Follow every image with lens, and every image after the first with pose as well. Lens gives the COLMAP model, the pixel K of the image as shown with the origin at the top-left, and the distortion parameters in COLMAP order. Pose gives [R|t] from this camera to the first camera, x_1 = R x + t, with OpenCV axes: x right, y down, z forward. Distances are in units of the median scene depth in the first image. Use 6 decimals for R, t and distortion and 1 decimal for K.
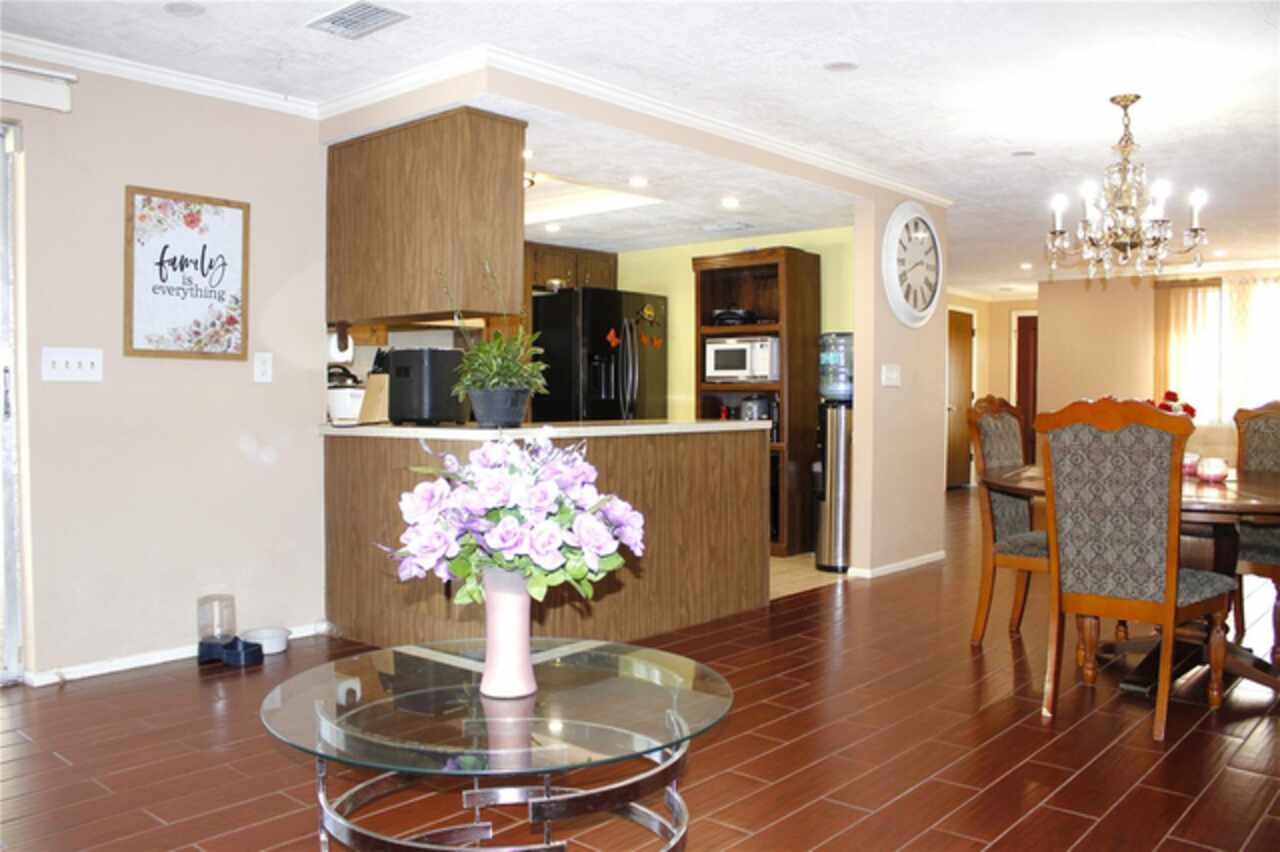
lens RADIAL K [[1062.1, 0, 646.9], [0, 1062.1, 433.1], [0, 0, 1]] dist [-0.162049, 0.137062]
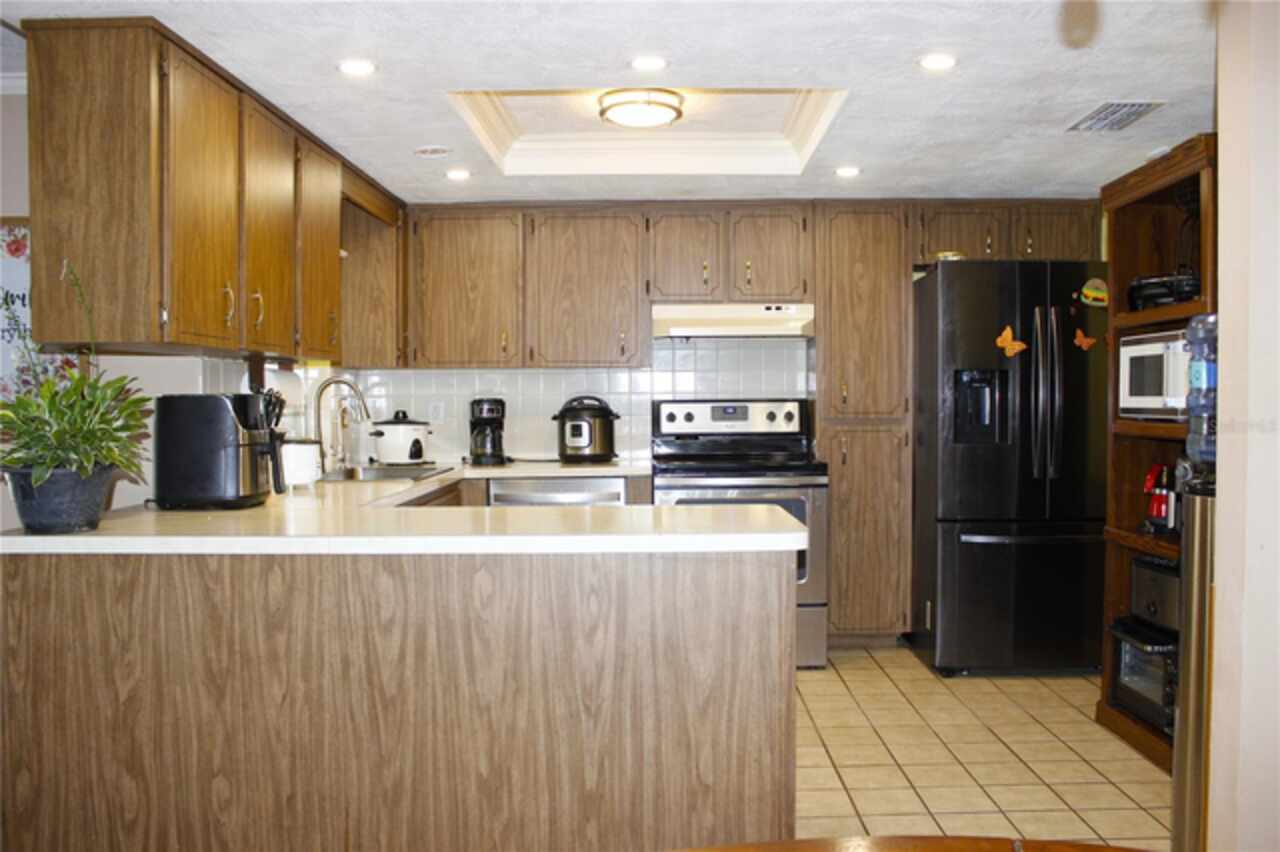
lens RADIAL K [[1062.1, 0, 646.9], [0, 1062.1, 433.1], [0, 0, 1]] dist [-0.162049, 0.137062]
pose [[0.646958, 0.016821, -0.762340, 0.354546], [-0.017989, 0.999815, 0.006795, -0.047709], [0.762313, 0.009318, 0.647141, 0.579870]]
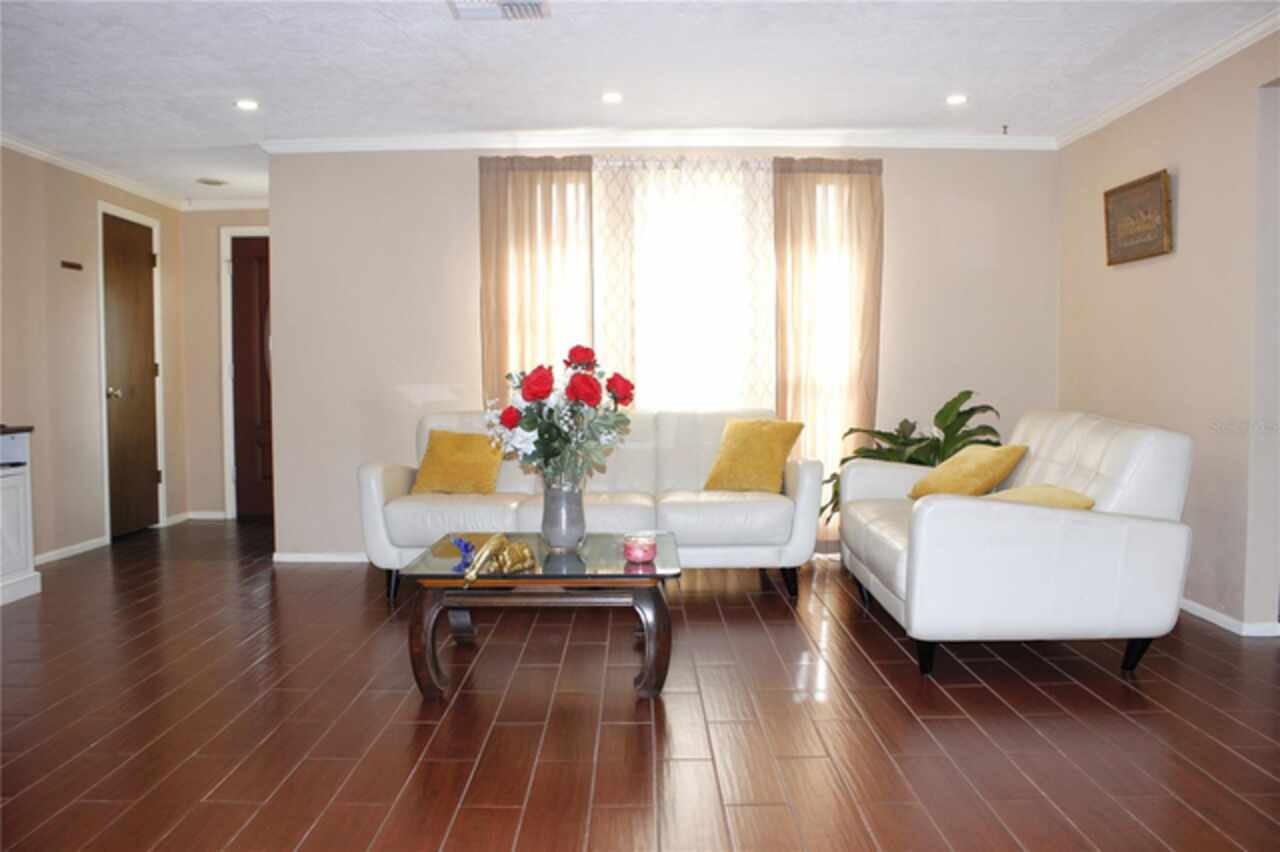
lens RADIAL K [[1062.1, 0, 646.9], [0, 1062.1, 433.1], [0, 0, 1]] dist [-0.162049, 0.137062]
pose [[0.754656, -0.045489, 0.654542, 0.297965], [0.033171, 0.998963, 0.031180, -0.022144], [-0.655281, -0.001818, 0.755383, 0.827189]]
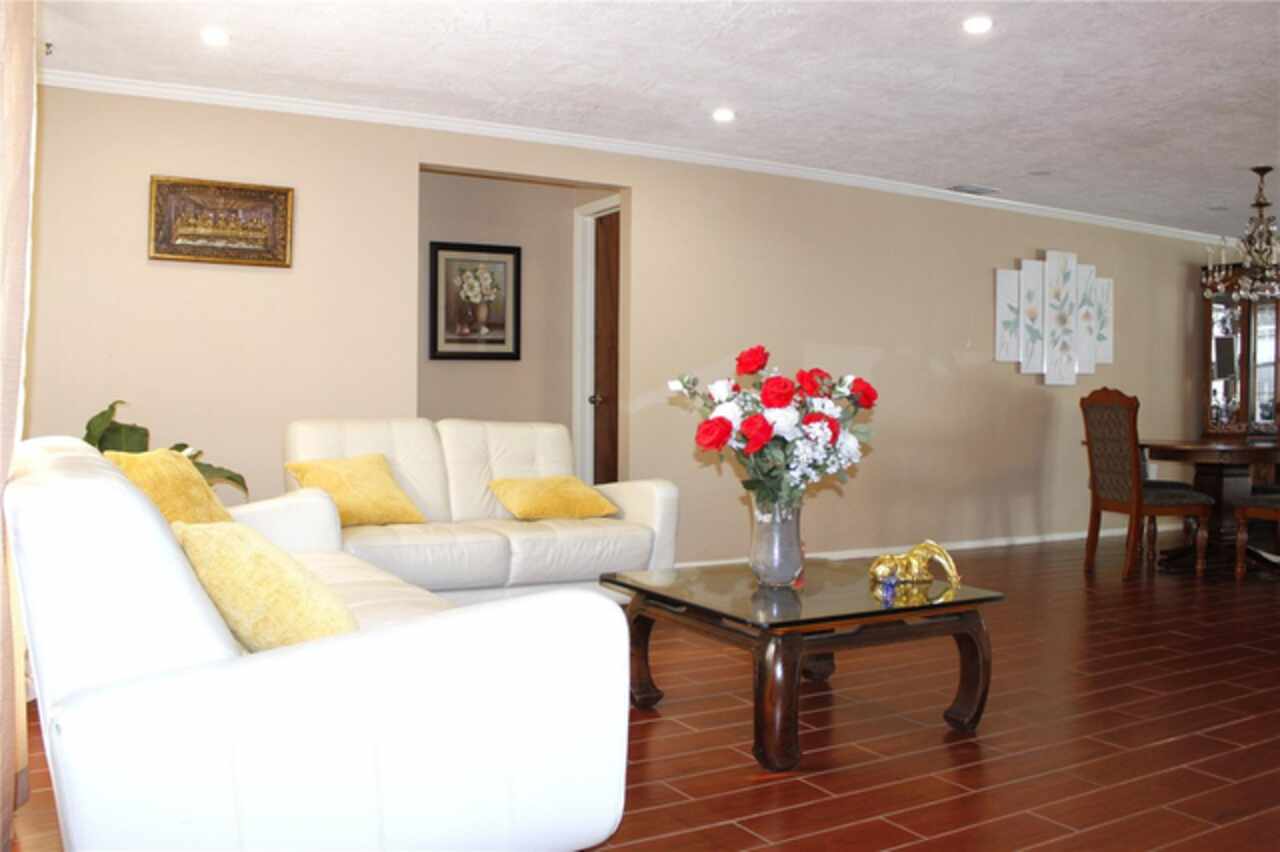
lens RADIAL K [[1062.1, 0, 646.9], [0, 1062.1, 433.1], [0, 0, 1]] dist [-0.162049, 0.137062]
pose [[-0.935035, -0.028743, 0.353388, 0.533639], [-0.005533, 0.997770, 0.066515, -0.044979], [-0.354511, 0.060239, -0.933109, 1.810780]]
